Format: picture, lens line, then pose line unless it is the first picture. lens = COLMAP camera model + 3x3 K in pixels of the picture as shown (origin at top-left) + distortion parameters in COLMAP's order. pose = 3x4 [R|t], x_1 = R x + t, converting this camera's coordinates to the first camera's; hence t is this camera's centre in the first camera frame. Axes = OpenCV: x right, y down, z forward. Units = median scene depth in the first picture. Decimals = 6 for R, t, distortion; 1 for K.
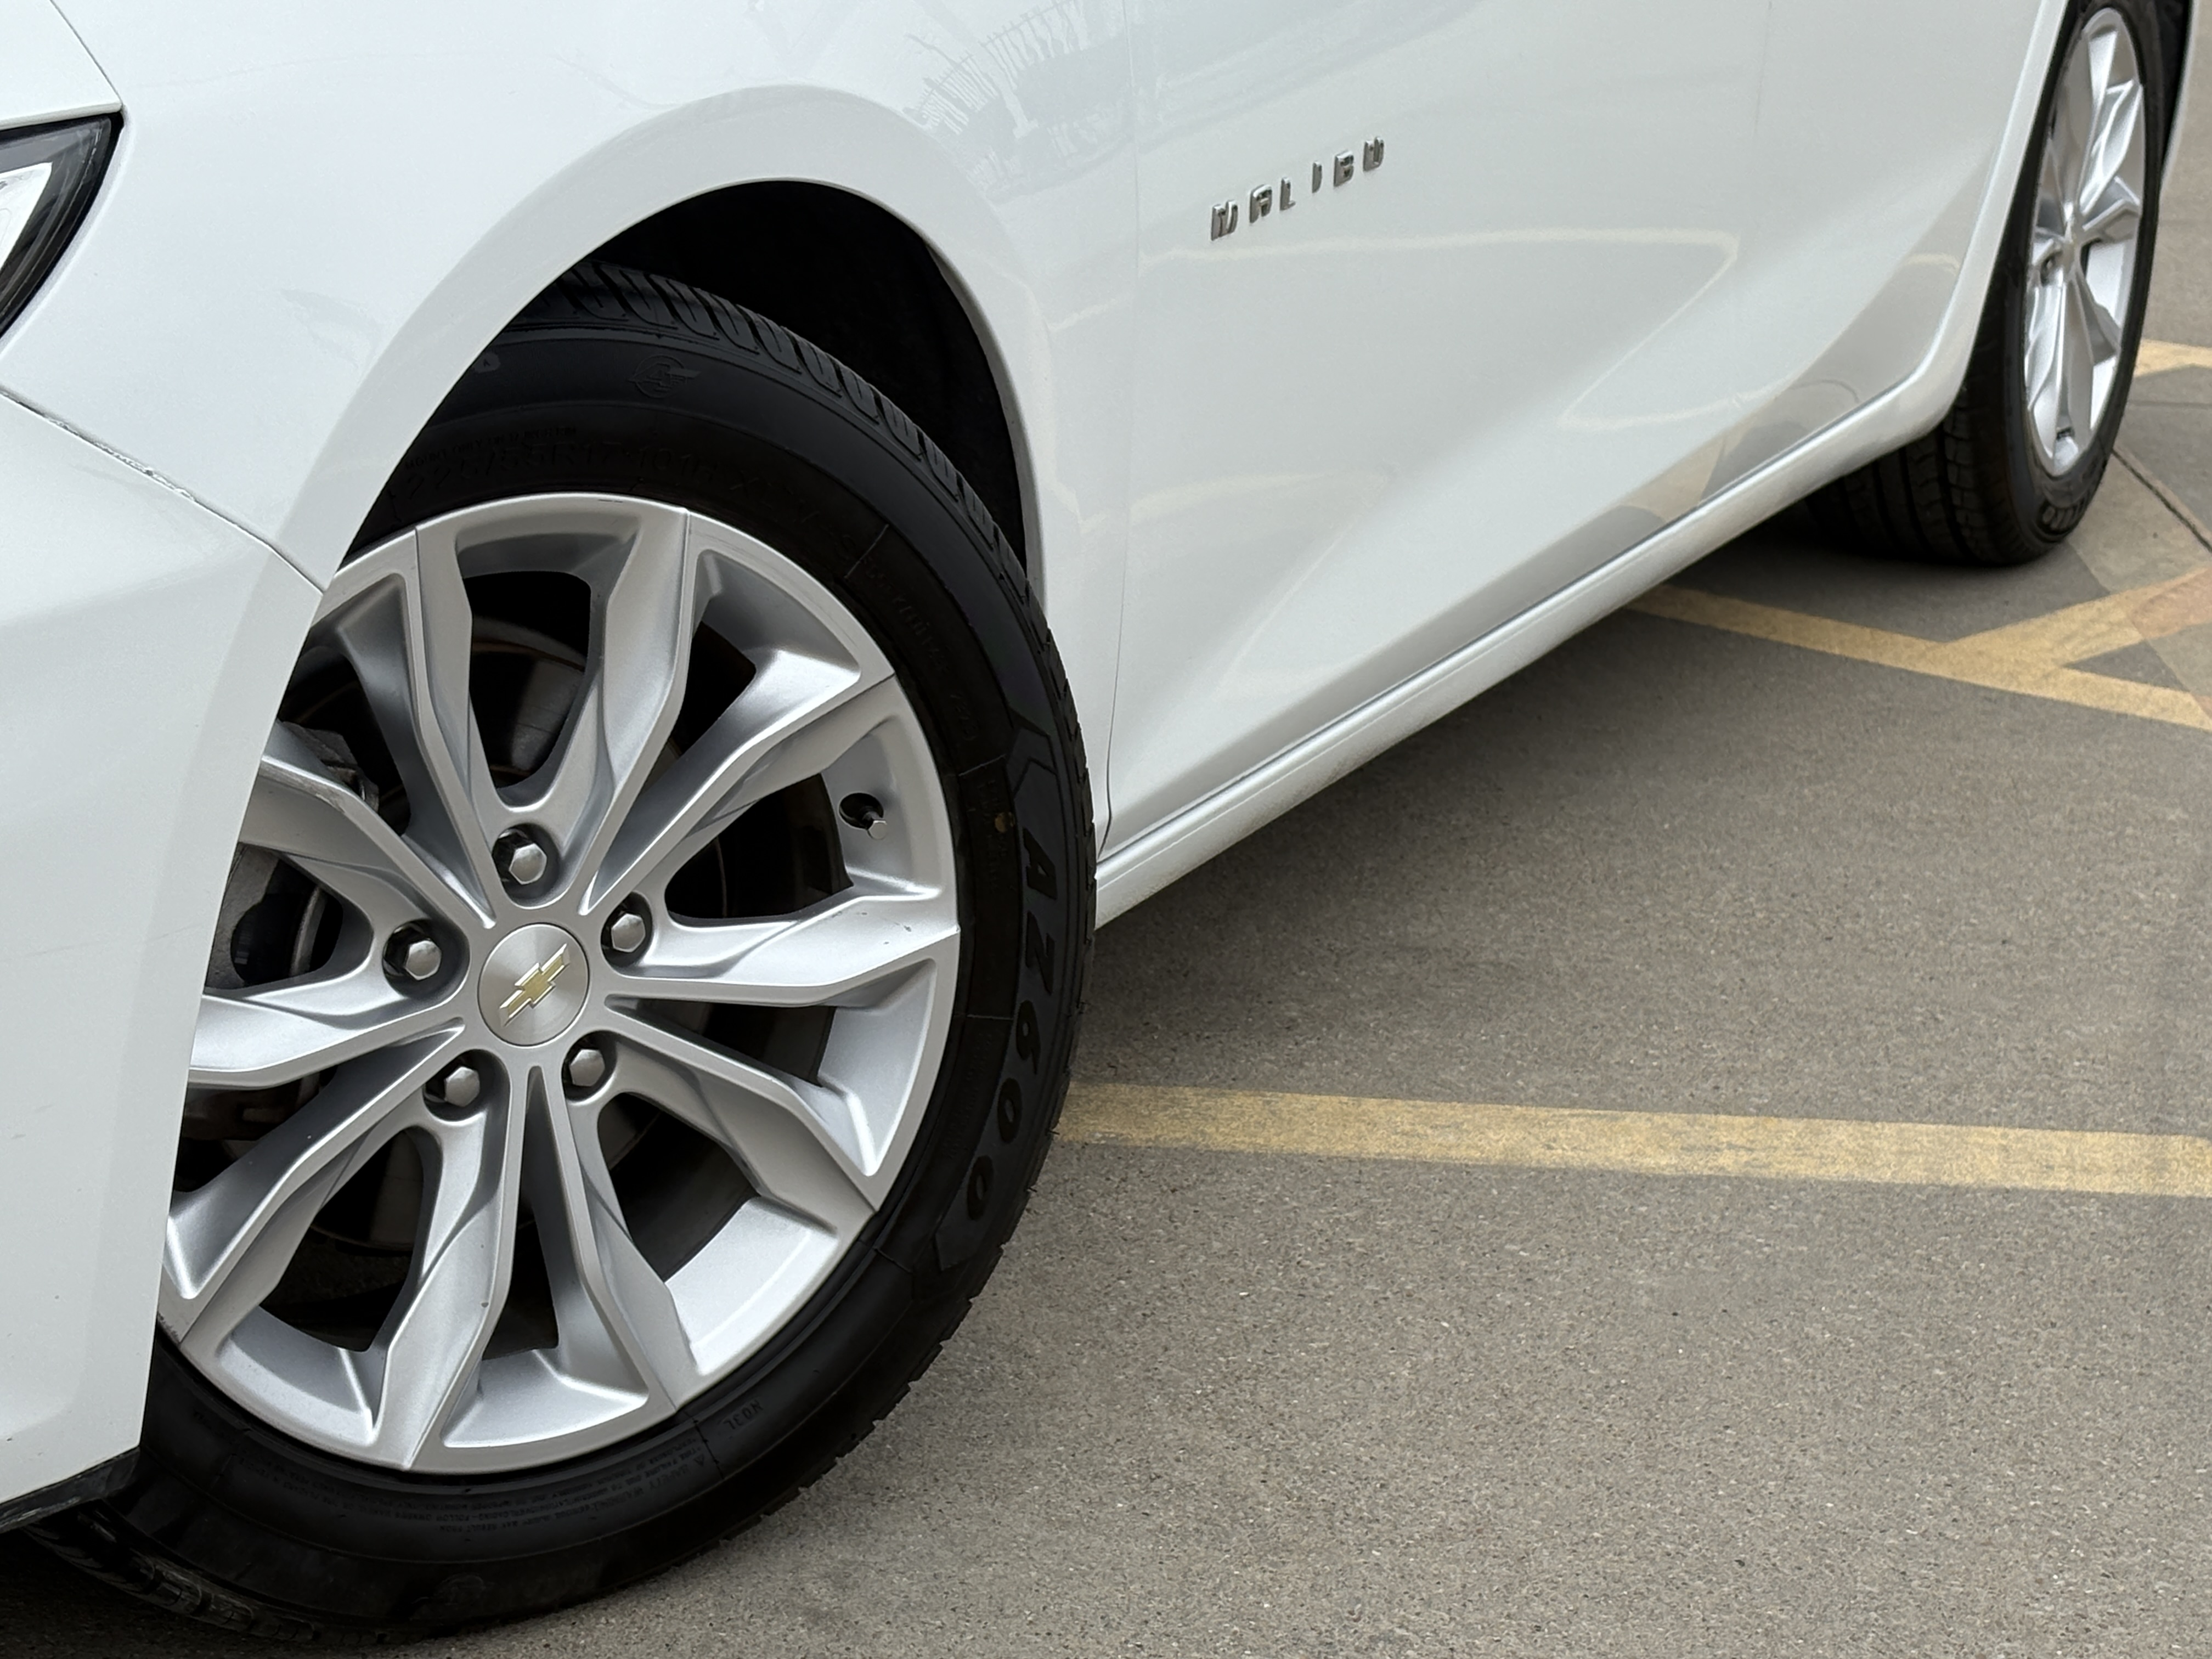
lens RADIAL K [[4365.3, 0, 1106.0], [0, 4365.3, 829.5], [0, 0, 1]] dist [-0.038881, -0.221617]
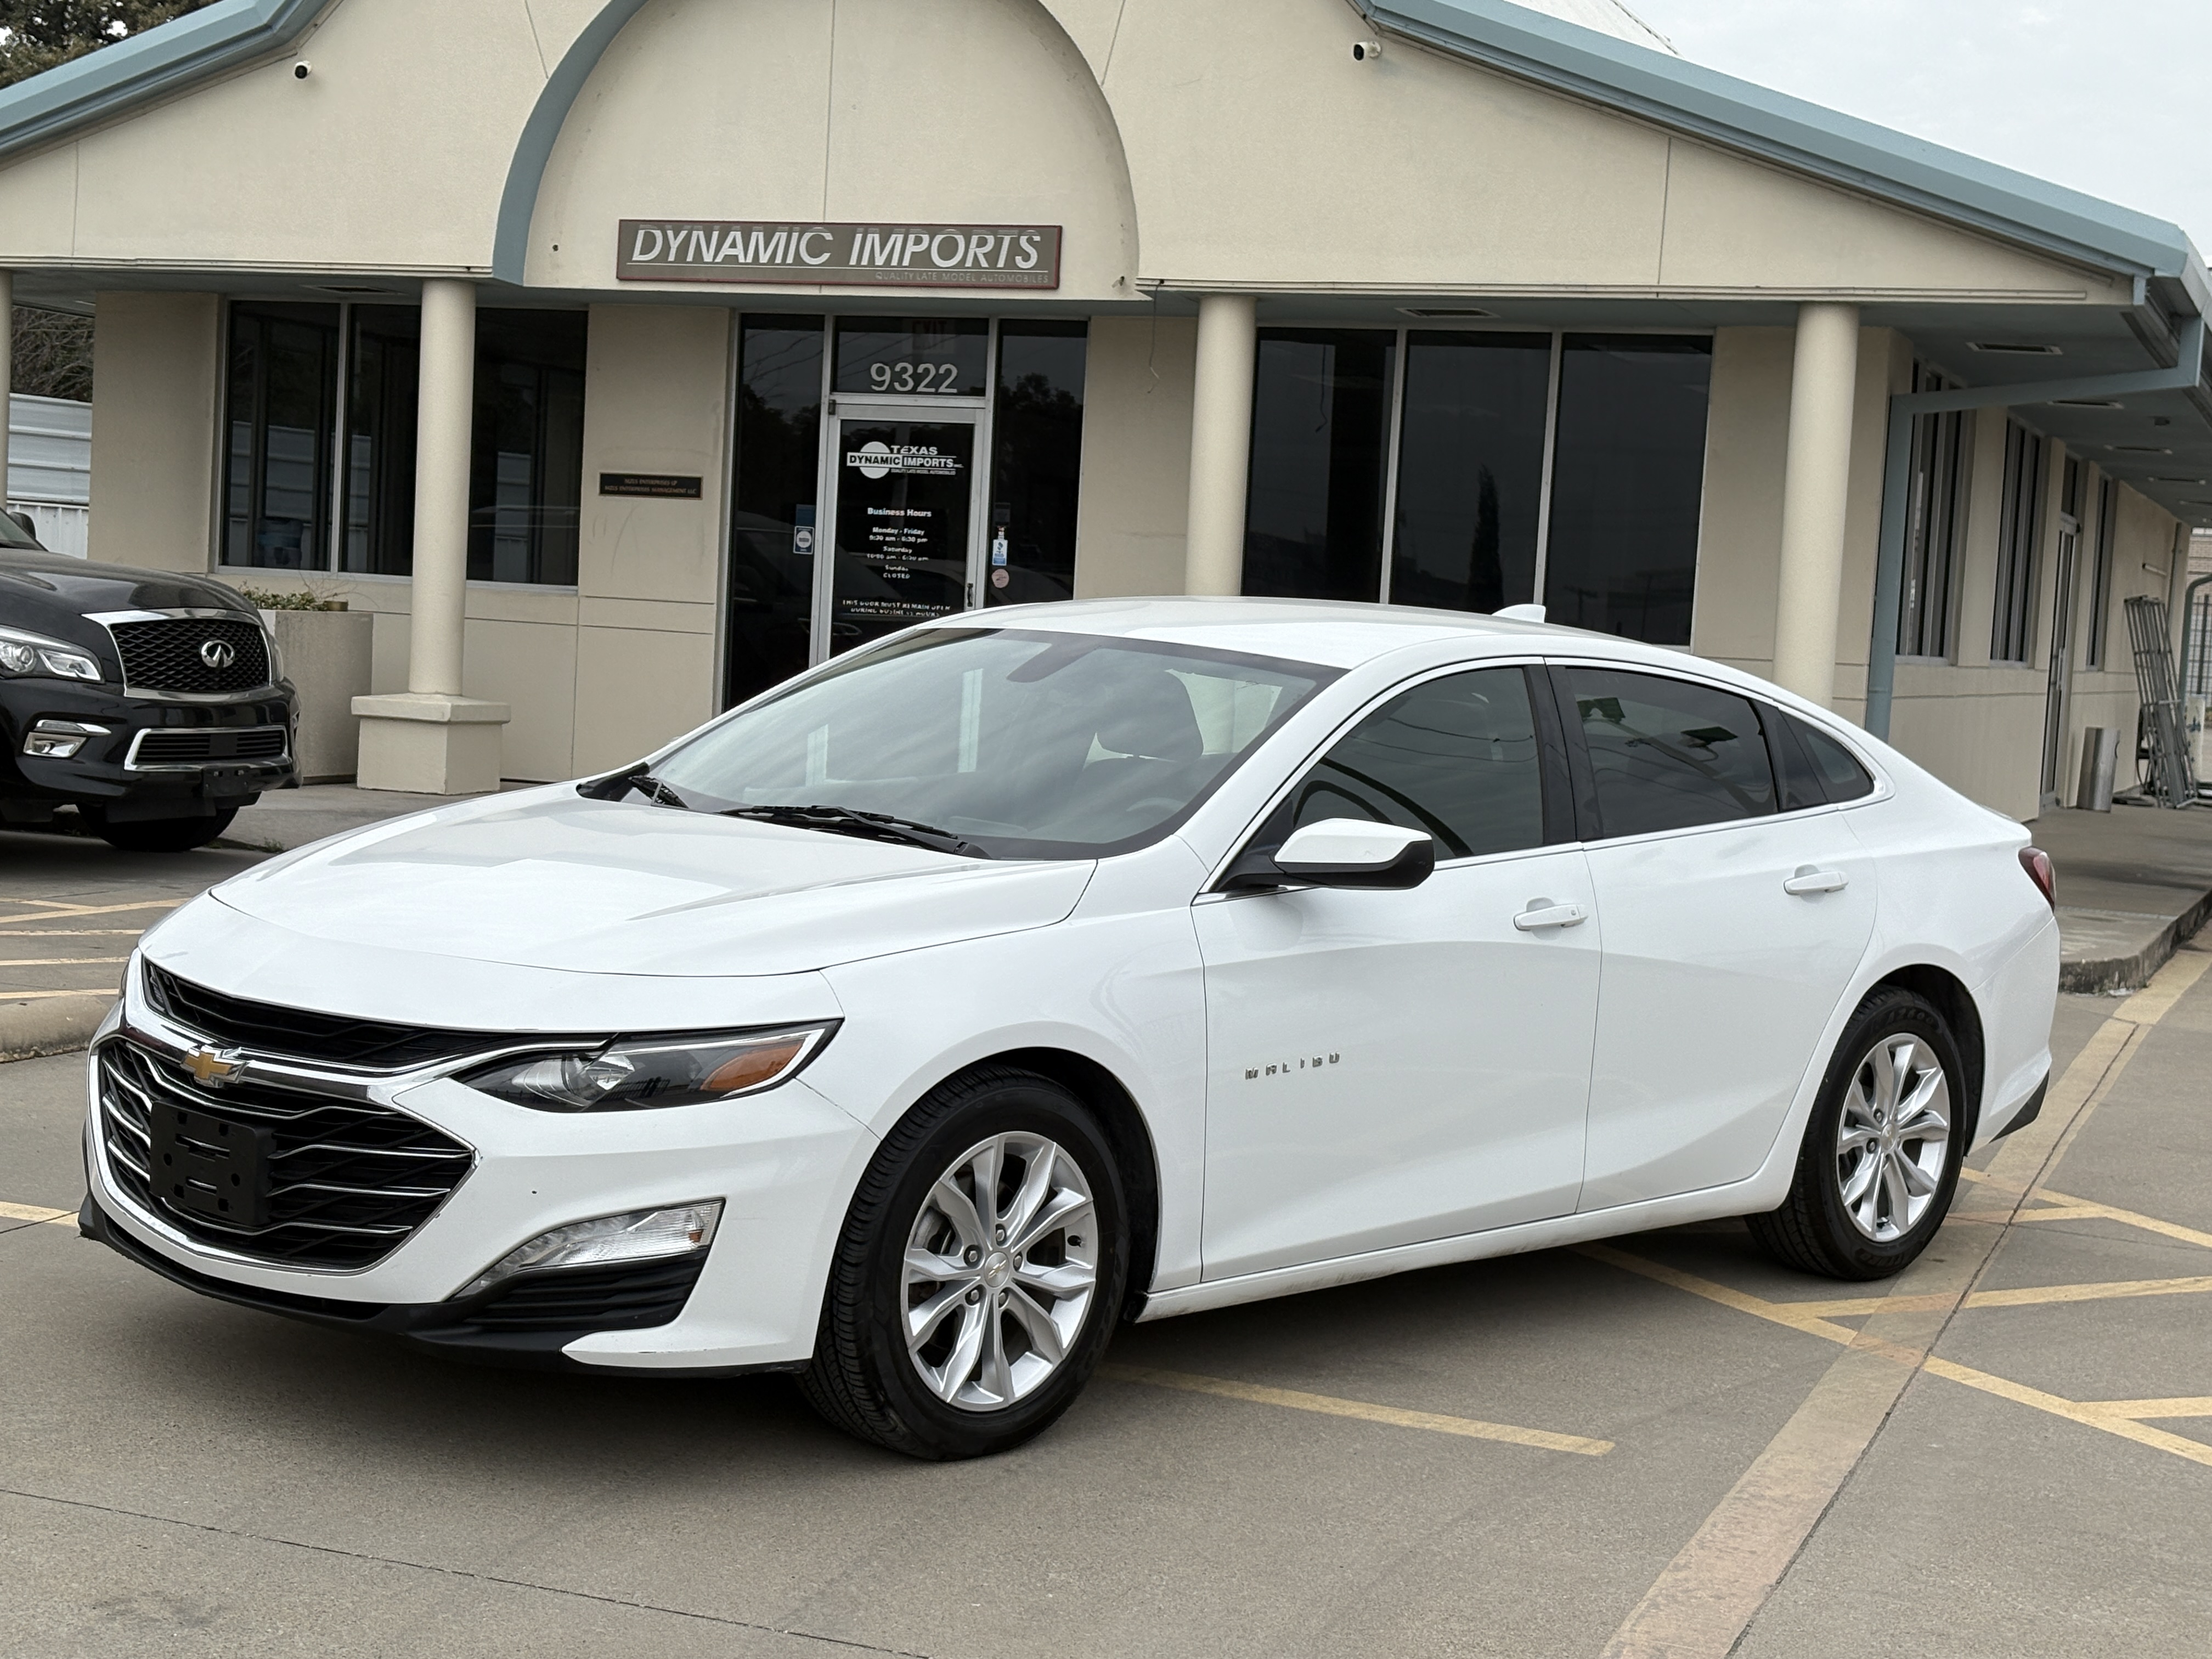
lens RADIAL K [[3442.1, 0, 1106.0], [0, 3442.1, 829.5], [0, 0, 1]] dist [0.264595, -1.114907]
pose [[0.941273, 0.044593, -0.334690, 0.904417], [-0.118953, 0.971484, -0.205105, 0.252042], [0.315999, 0.232872, 0.919736, -1.617532]]
